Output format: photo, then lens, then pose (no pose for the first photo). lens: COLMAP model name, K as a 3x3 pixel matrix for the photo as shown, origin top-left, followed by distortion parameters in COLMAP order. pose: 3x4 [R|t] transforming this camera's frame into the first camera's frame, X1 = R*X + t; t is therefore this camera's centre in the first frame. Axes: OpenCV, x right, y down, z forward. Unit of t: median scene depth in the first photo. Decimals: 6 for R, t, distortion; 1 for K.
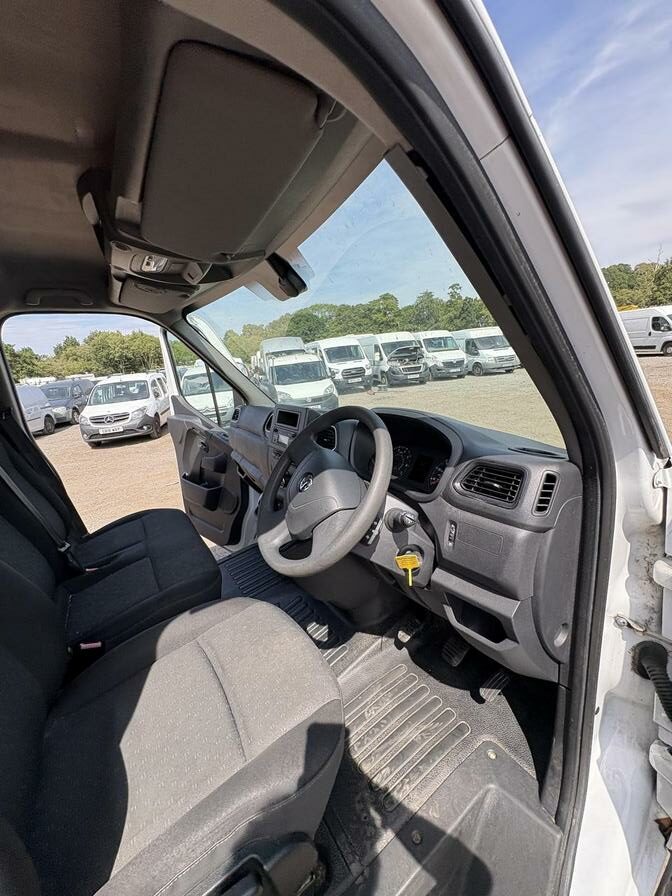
lens RADIAL K [[361.4, 0, 332.9], [0, 361.4, 452.3], [0, 0, 1]] dist [-0.003431, 0.001832]
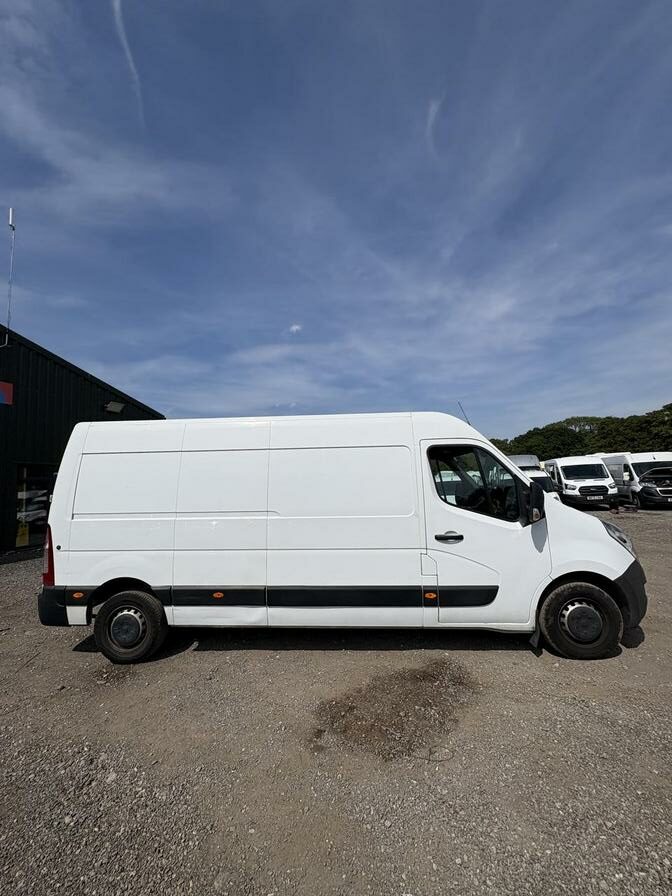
lens RADIAL K [[361.4, 0, 334.3], [0, 361.4, 453.1], [0, 0, 1]] dist [-0.003431, 0.001832]
pose [[0.808895, 0.015771, -0.587741, 0.204699], [-0.189567, 0.953252, -0.235318, 0.177479], [0.556555, 0.301763, 0.774071, -0.694242]]
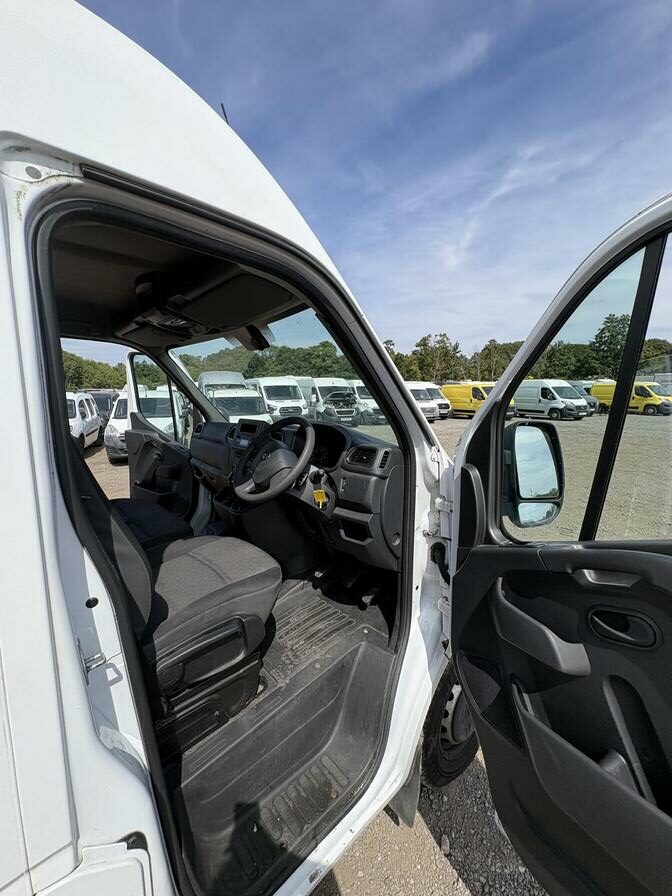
lens RADIAL K [[361.4, 0, 330.7], [0, 361.4, 450.9], [0, 0, 1]] dist [-0.003431, 0.001832]
pose [[0.982507, 0.066999, 0.173757, -0.010726], [-0.047165, 0.992145, -0.115863, 0.036122], [-0.180155, 0.105641, 0.977949, -0.115460]]
